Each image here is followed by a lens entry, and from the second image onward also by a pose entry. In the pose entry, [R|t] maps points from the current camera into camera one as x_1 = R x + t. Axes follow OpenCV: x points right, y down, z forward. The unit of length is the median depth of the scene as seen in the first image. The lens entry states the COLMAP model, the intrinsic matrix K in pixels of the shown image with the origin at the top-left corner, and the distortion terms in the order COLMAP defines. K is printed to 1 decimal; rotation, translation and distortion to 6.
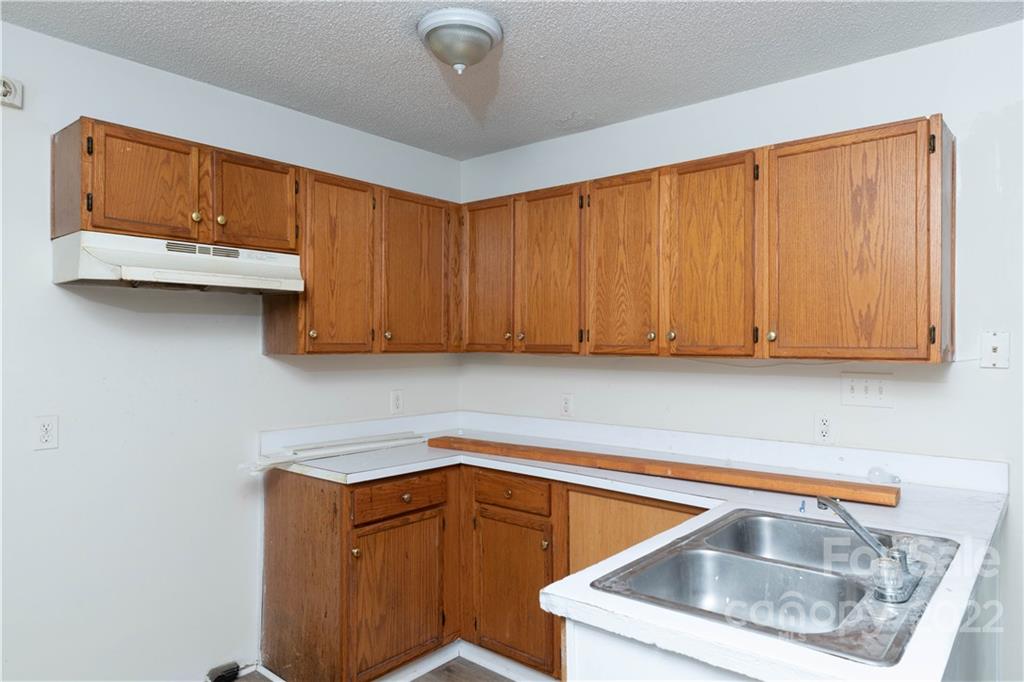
lens RADIAL K [[654.1, 0, 512.3], [0, 654.1, 336.5], [0, 0, 1]] dist [0.008785, 0.001297]
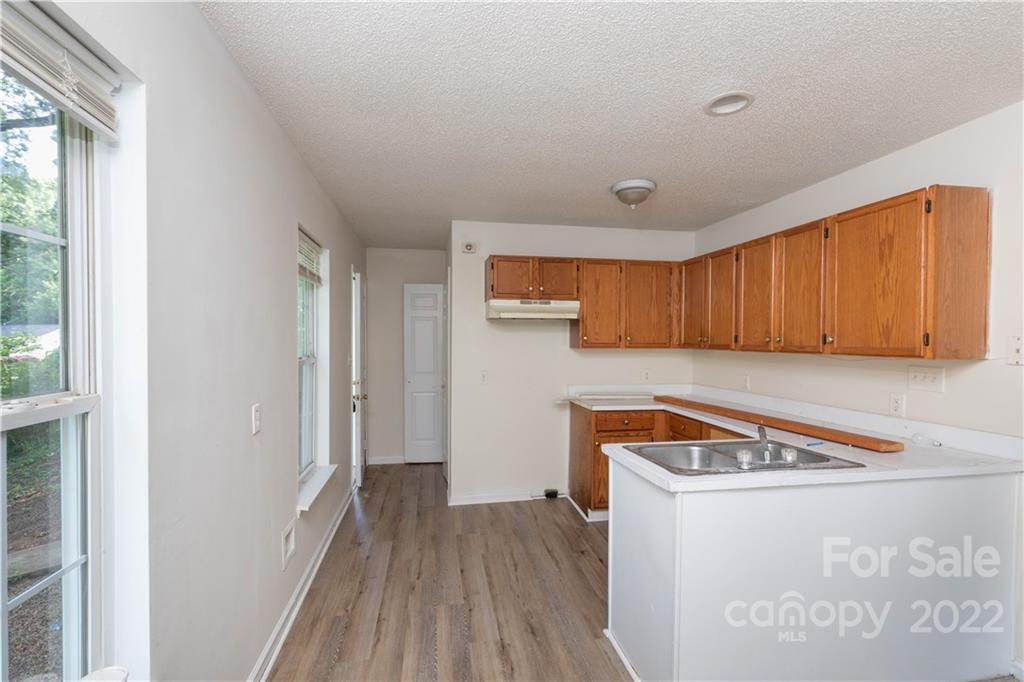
lens RADIAL K [[476.5, 0, 512.0], [0, 476.5, 341.0], [0, 0, 1]] dist [-0.000814, -0.000133]
pose [[0.767638, 0.003154, -0.640876, 0.501599], [0.002923, 0.999960, 0.008423, -0.009168], [0.640877, -0.008339, 0.767599, -0.316330]]
